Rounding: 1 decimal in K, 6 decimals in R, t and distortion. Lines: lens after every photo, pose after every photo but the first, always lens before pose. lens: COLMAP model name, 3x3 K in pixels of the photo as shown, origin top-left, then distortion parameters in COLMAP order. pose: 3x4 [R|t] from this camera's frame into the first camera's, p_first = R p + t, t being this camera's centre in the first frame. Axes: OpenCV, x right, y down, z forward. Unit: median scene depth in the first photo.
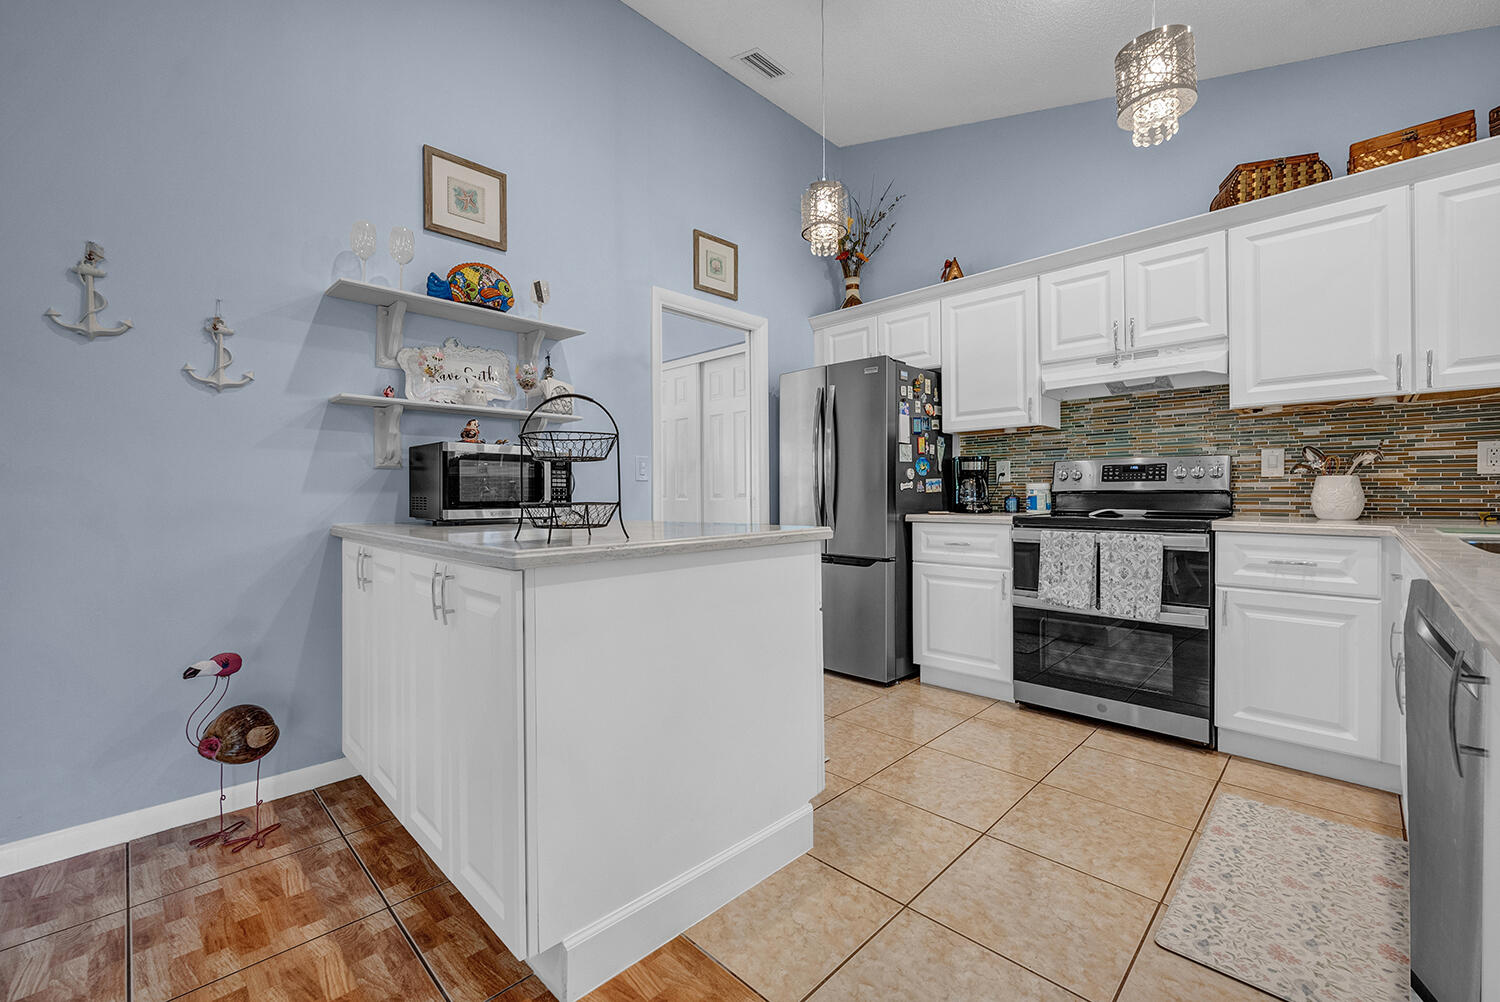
lens RADIAL K [[611.8, 0, 739.7], [0, 611.8, 495.8], [0, 0, 1]] dist [-0.001839, -0.000312]
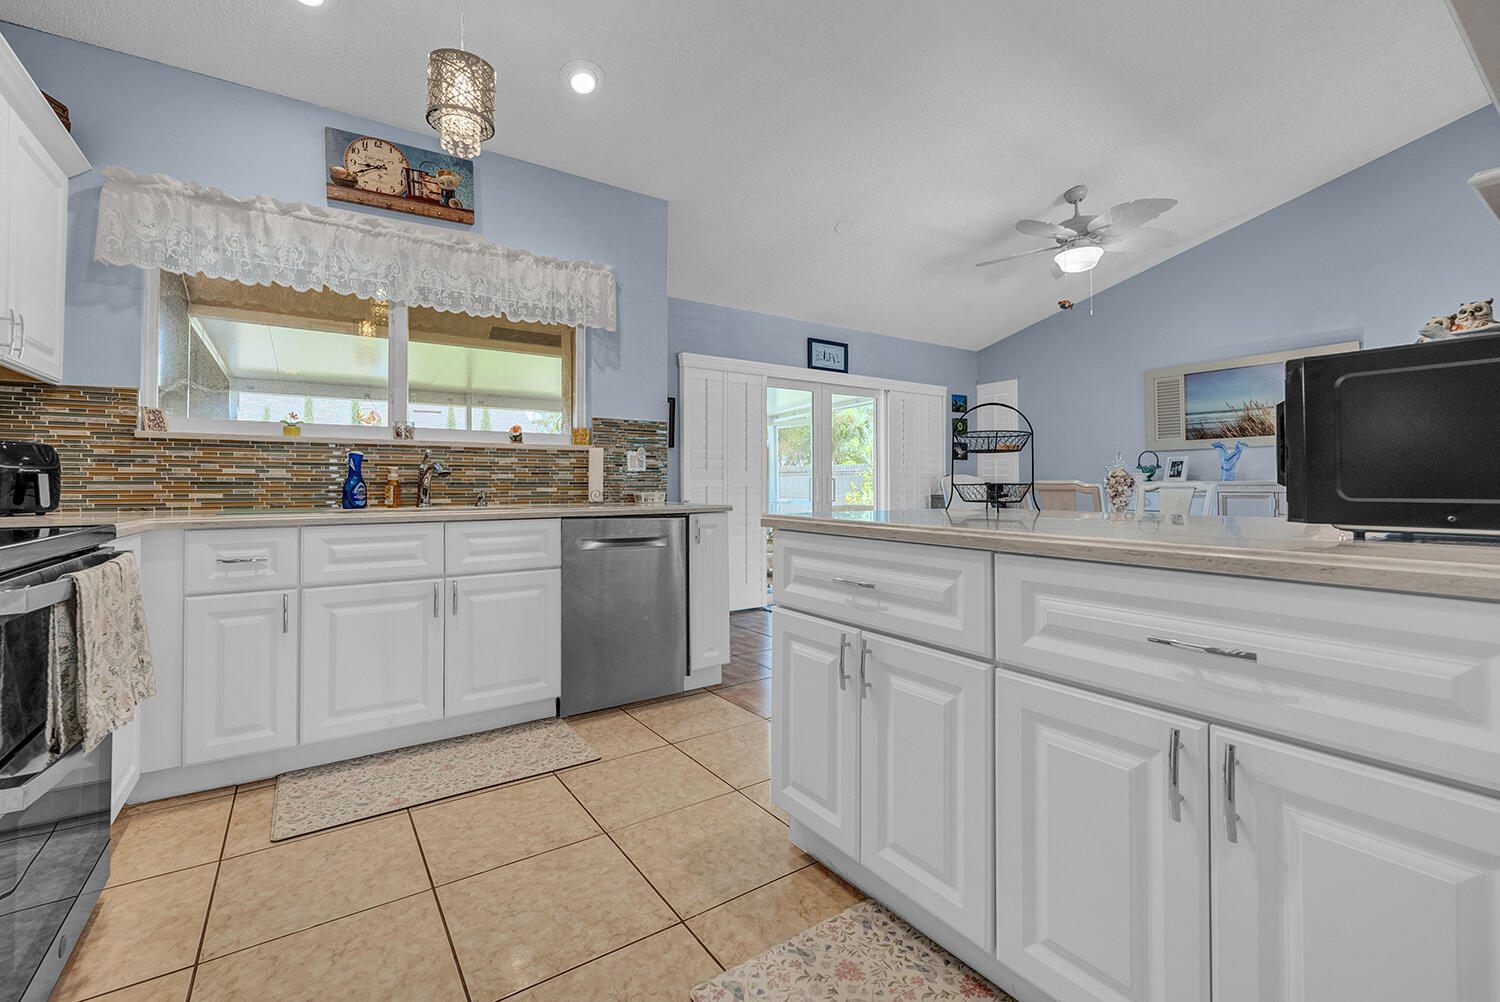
lens RADIAL K [[611.8, 0, 691.5], [0, 611.8, 484.6], [0, 0, 1]] dist [-0.001839, -0.000312]
pose [[-0.968302, 0.002825, 0.249766, 0.020307], [0.005301, 0.999943, 0.009241, -0.007437], [-0.249726, 0.010272, -0.968262, 1.350075]]
